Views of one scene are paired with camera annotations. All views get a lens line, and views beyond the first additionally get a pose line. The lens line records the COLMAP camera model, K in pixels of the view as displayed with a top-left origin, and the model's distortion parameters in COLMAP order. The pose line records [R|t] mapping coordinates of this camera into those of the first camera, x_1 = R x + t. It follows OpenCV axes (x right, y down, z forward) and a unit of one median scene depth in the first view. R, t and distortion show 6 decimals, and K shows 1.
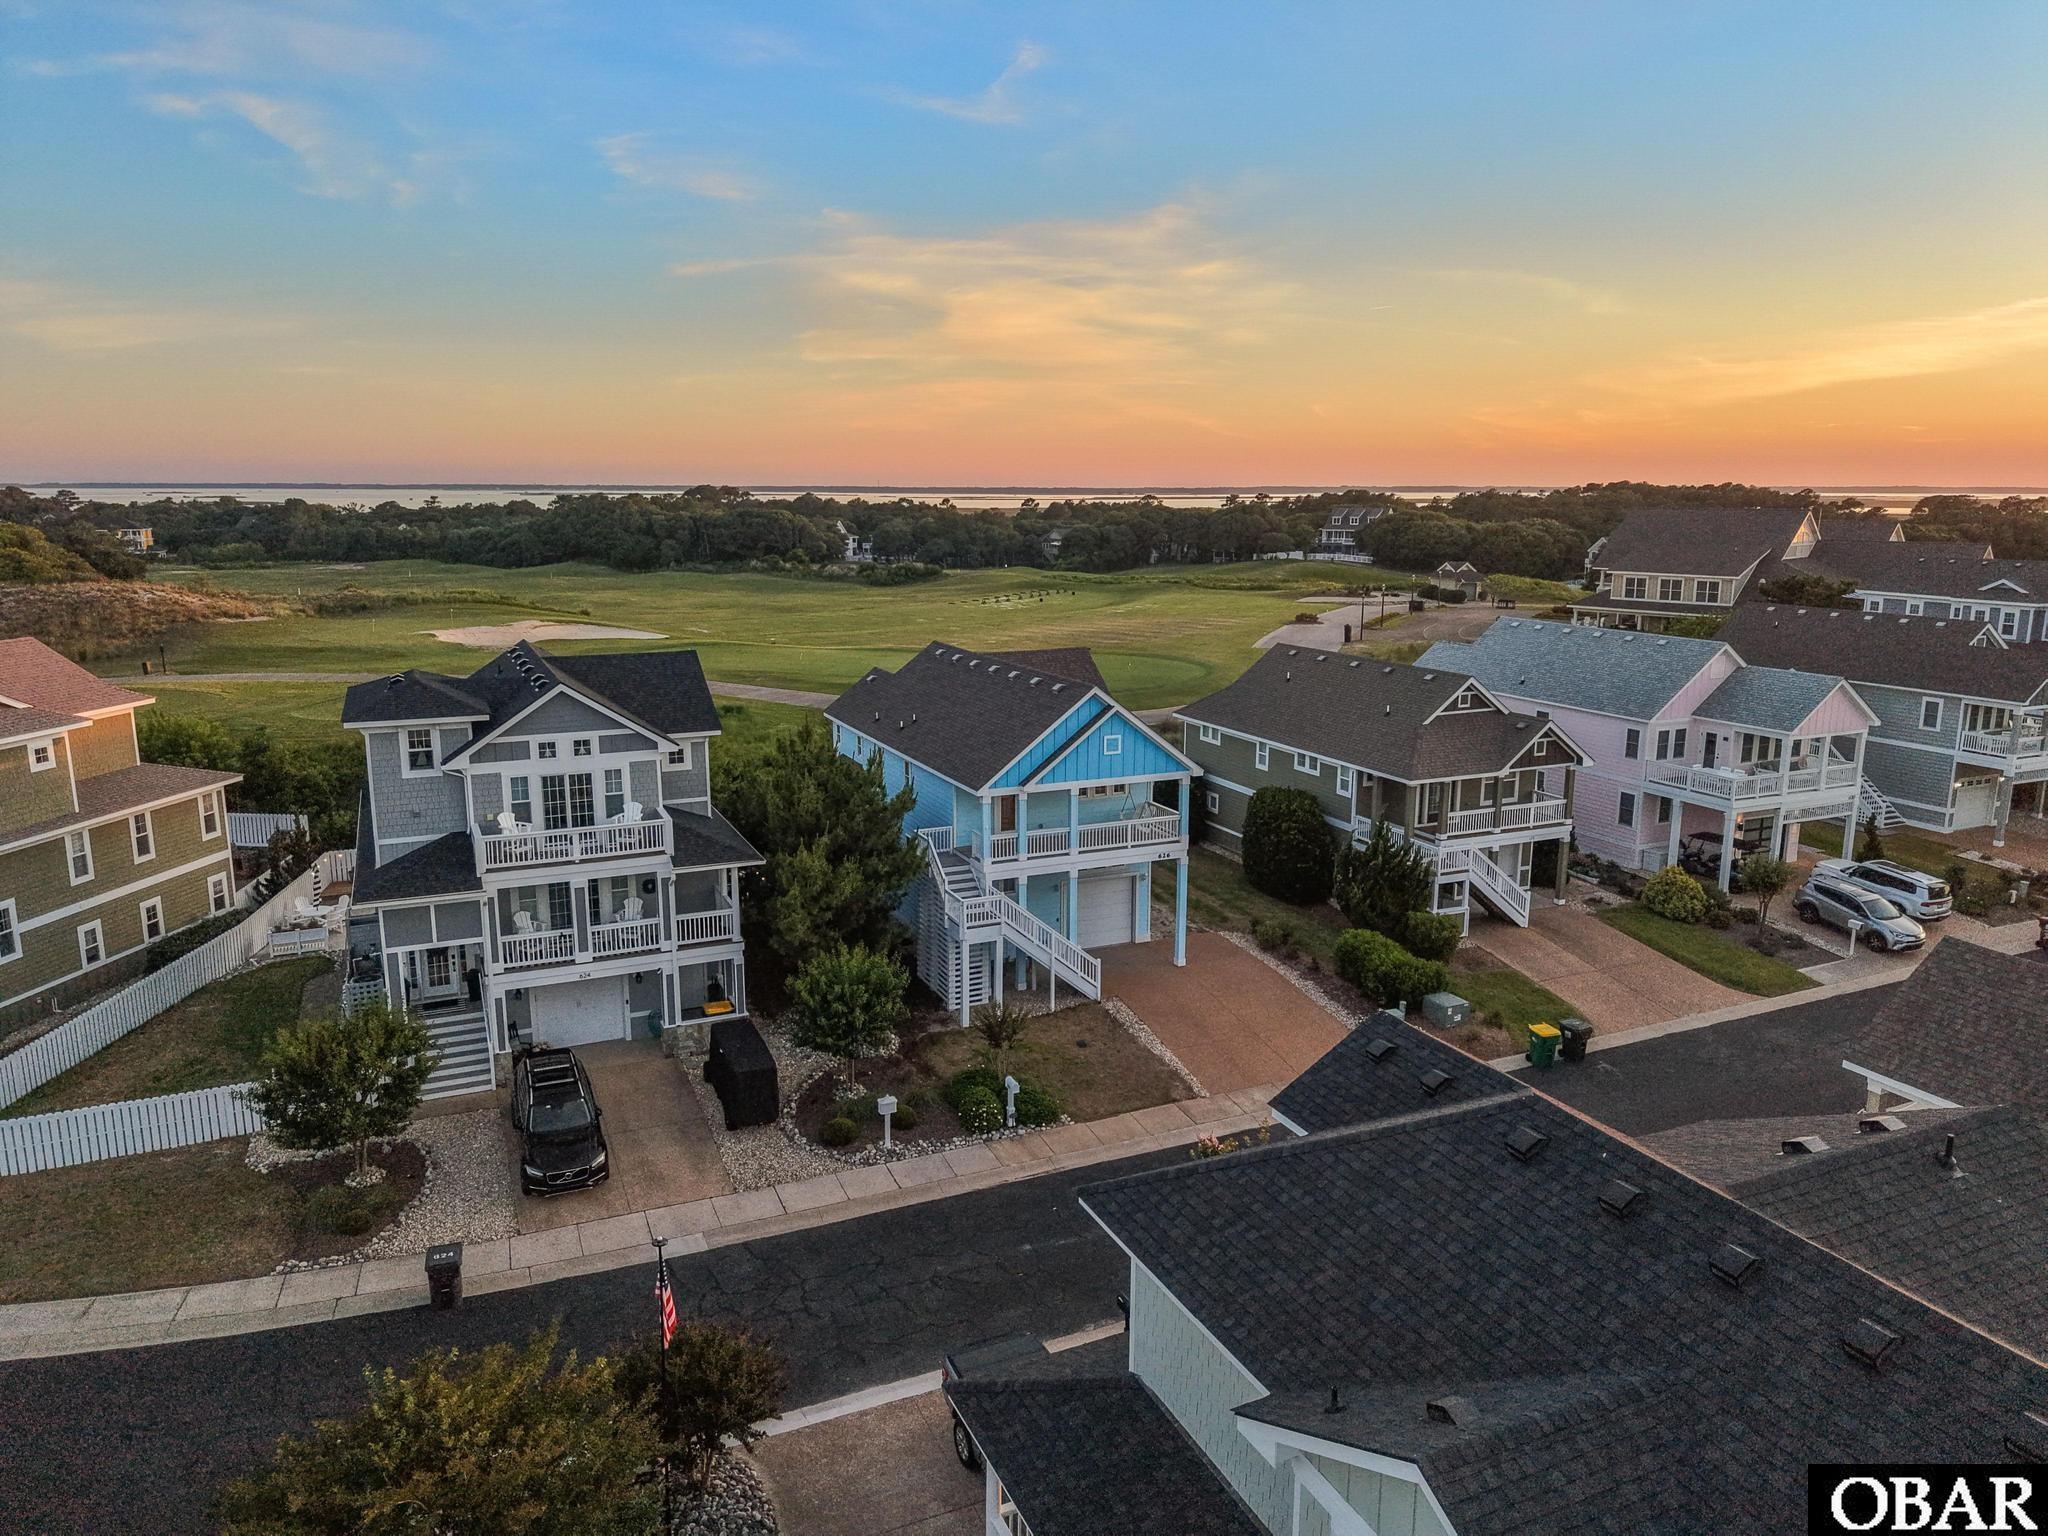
lens RADIAL K [[1368.3, 0, 1027.7], [0, 1368.3, 770.9], [0, 0, 1]] dist [0.068650, -0.103064]
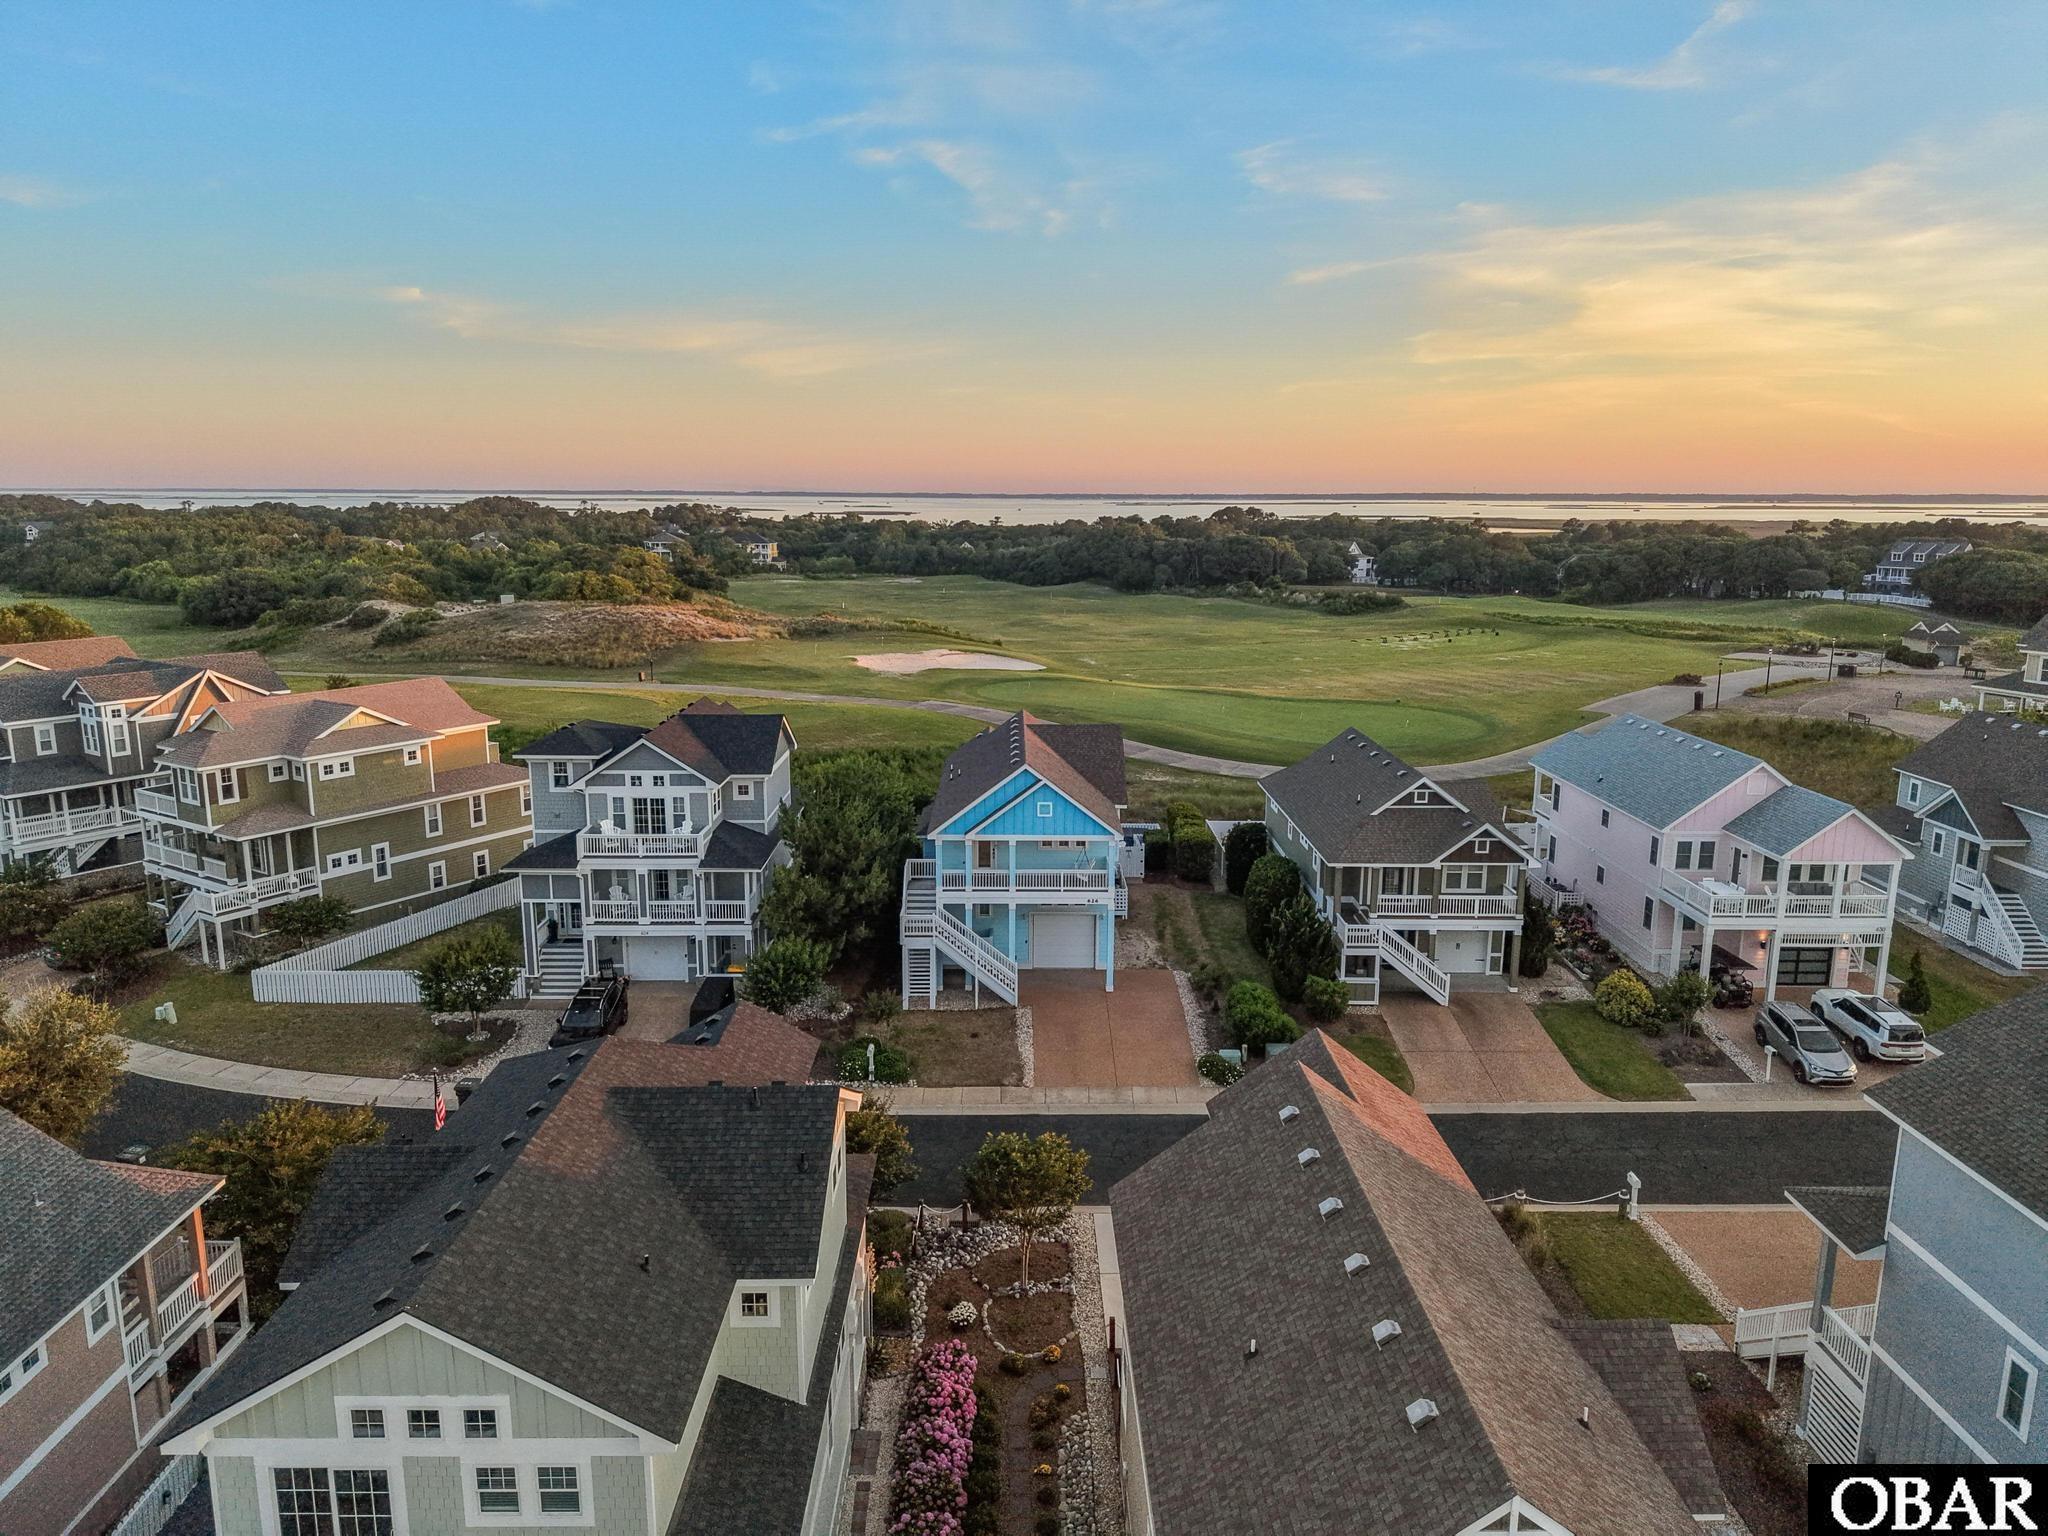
lens RADIAL K [[1364.9, 0, 1026.2], [0, 1364.9, 769.4], [0, 0, 1]] dist [0.116057, -0.200830]
pose [[0.913685, 0.082180, -0.398028, 0.539063], [-0.084535, 0.996352, 0.011661, -0.068453], [0.397534, 0.022993, 0.917299, -0.178757]]
